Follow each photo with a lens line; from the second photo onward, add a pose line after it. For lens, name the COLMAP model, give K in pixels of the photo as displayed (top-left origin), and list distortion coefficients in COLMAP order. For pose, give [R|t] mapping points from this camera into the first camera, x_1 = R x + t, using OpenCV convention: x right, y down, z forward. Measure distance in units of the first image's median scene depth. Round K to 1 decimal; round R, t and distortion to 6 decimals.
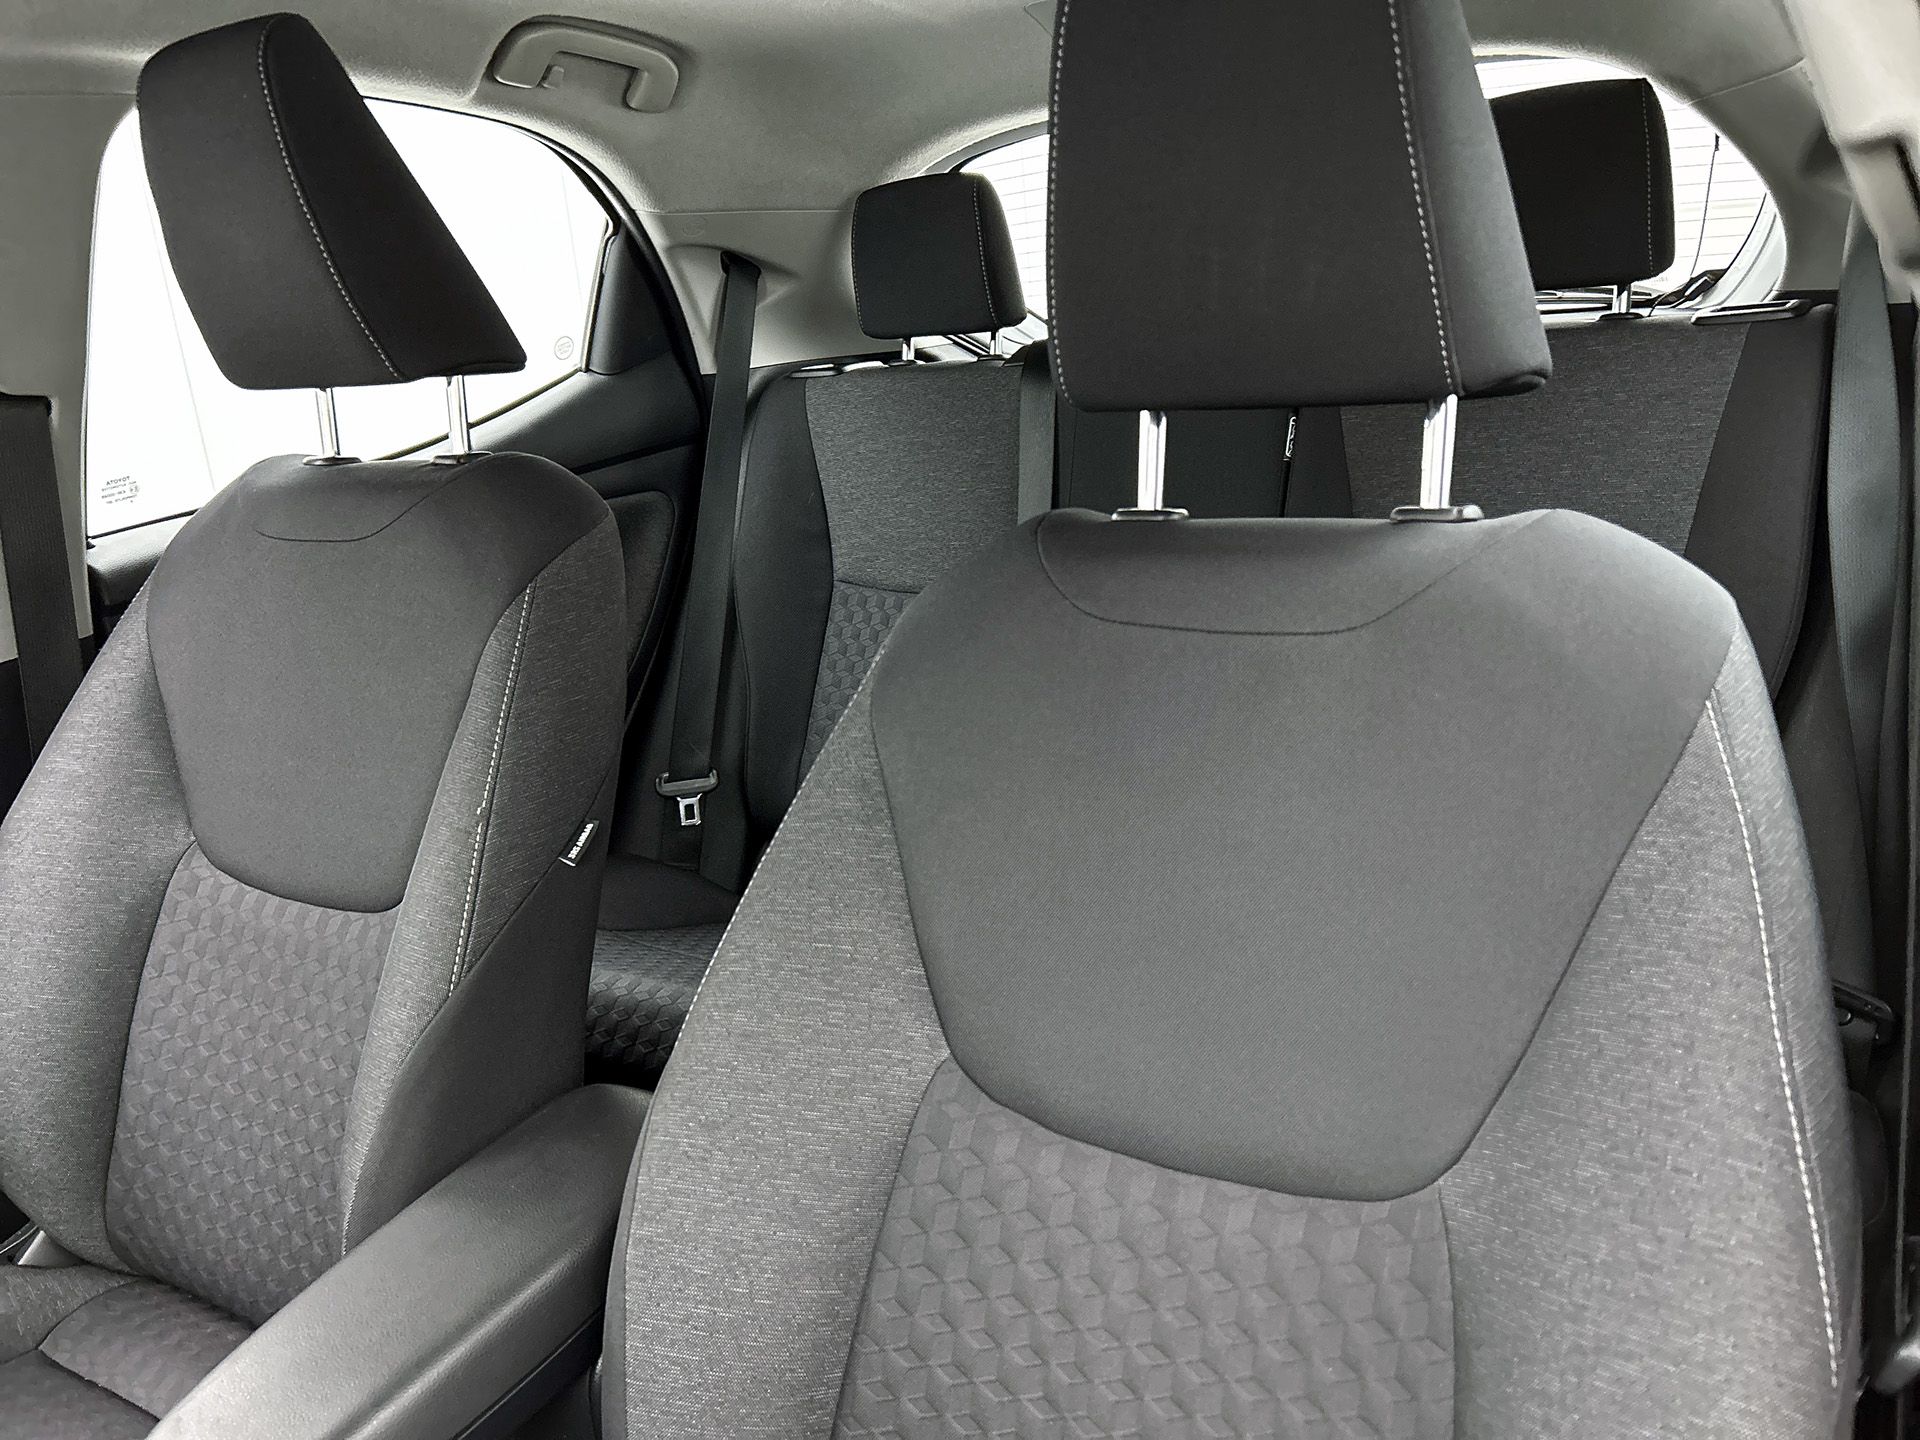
lens RADIAL K [[1483.2, 0, 960.0], [0, 1483.2, 720.0], [0, 0, 1]] dist [0.040082, -0.008946]
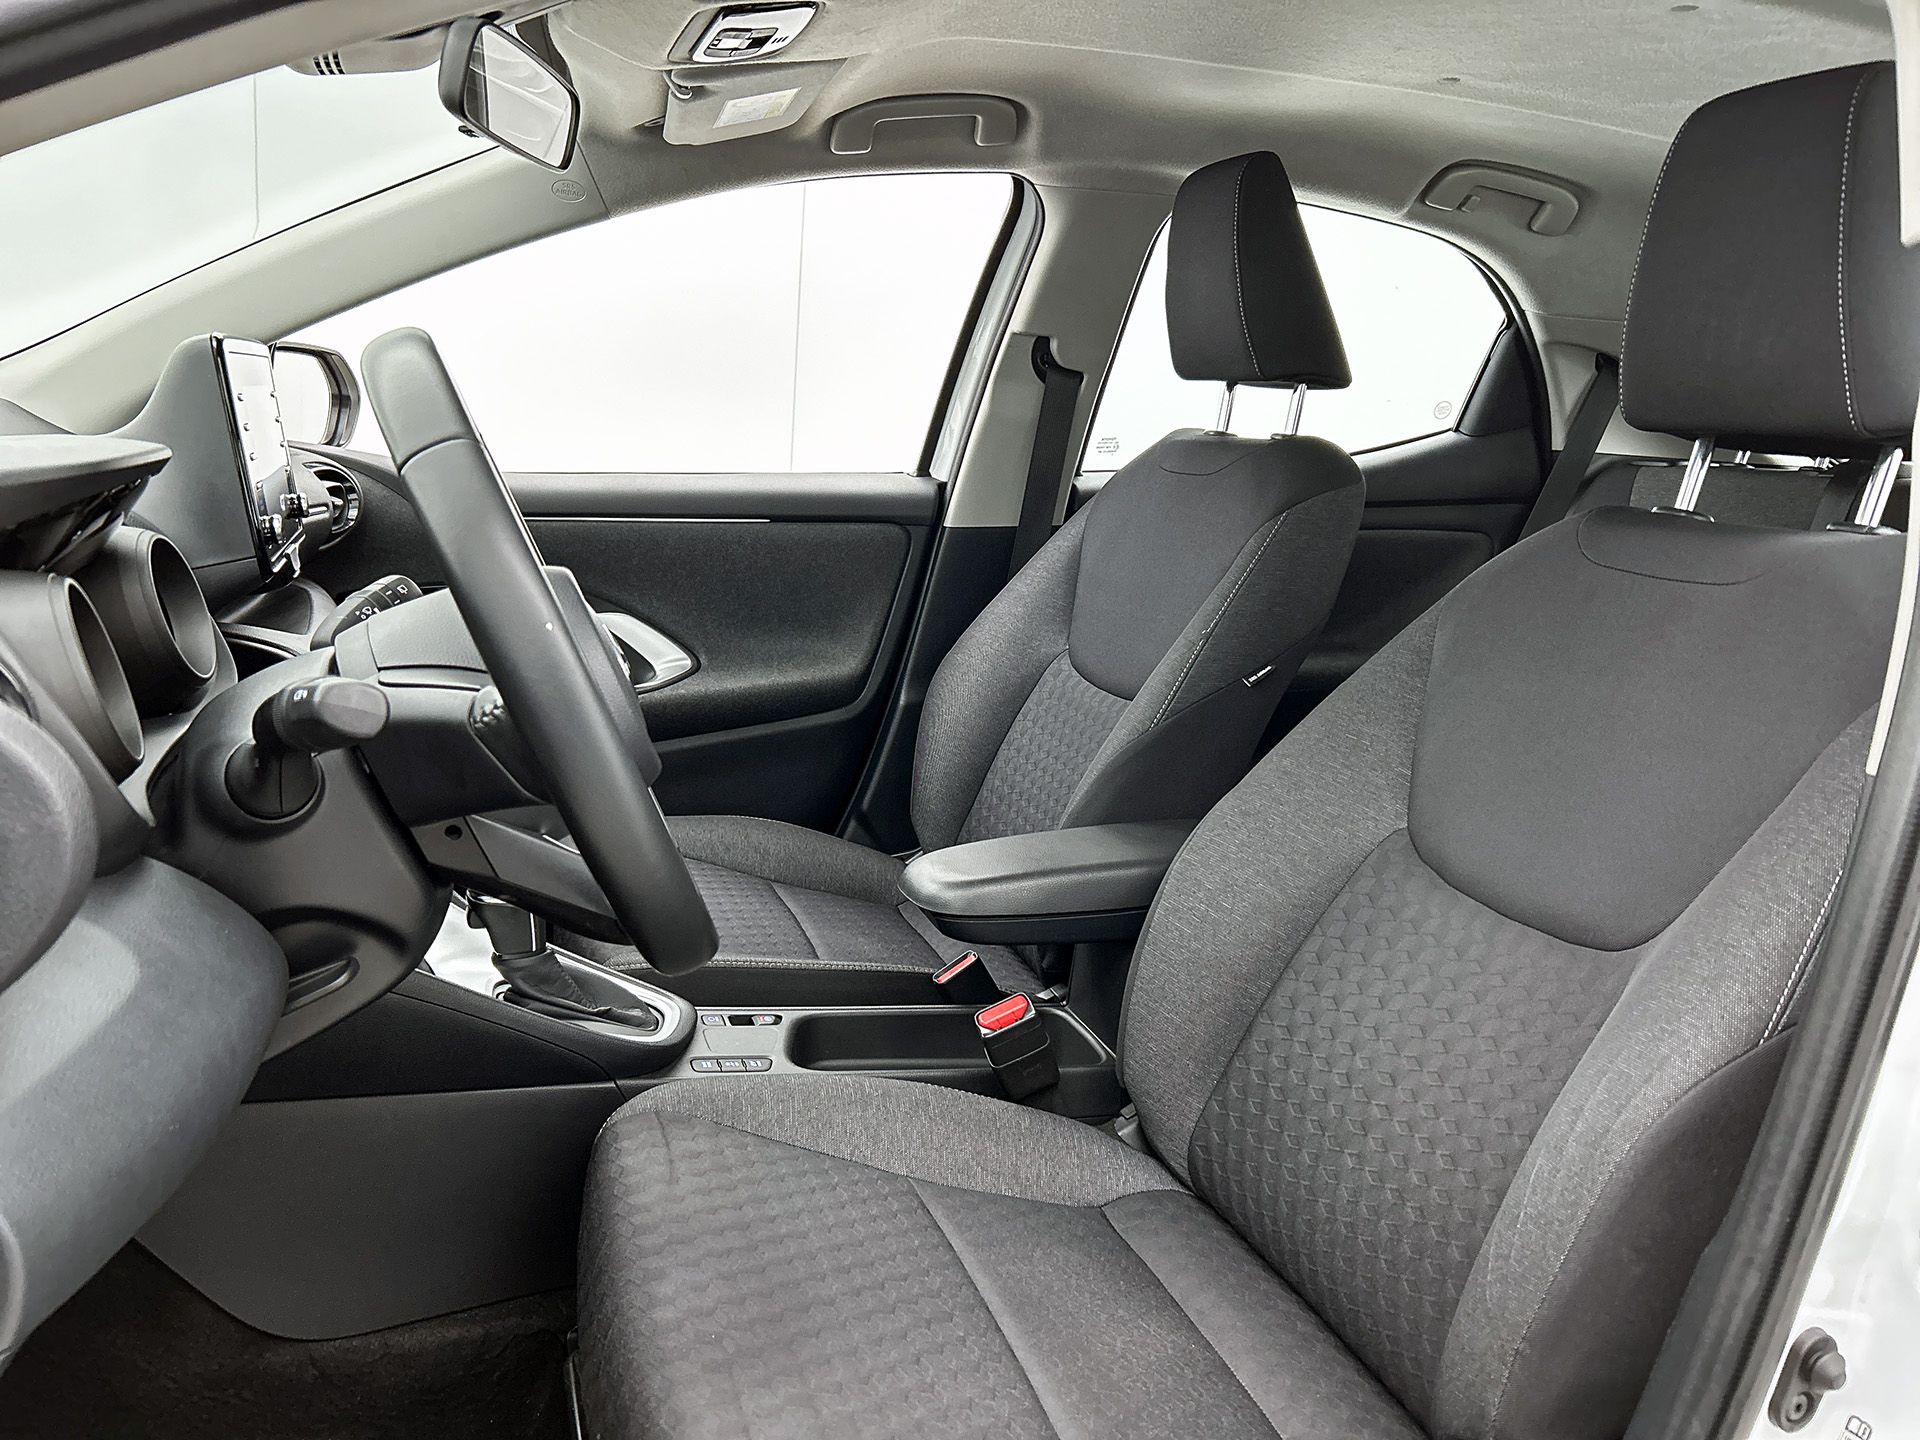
lens RADIAL K [[1472.9, 0, 964.4], [0, 1472.9, 716.7], [0, 0, 1]] dist [0.044420, -0.062987]
pose [[0.774612, 0.261028, -0.576057, 0.316684], [-0.308747, 0.951014, 0.015767, 0.155615], [0.551953, 0.165642, 0.817258, -0.319340]]
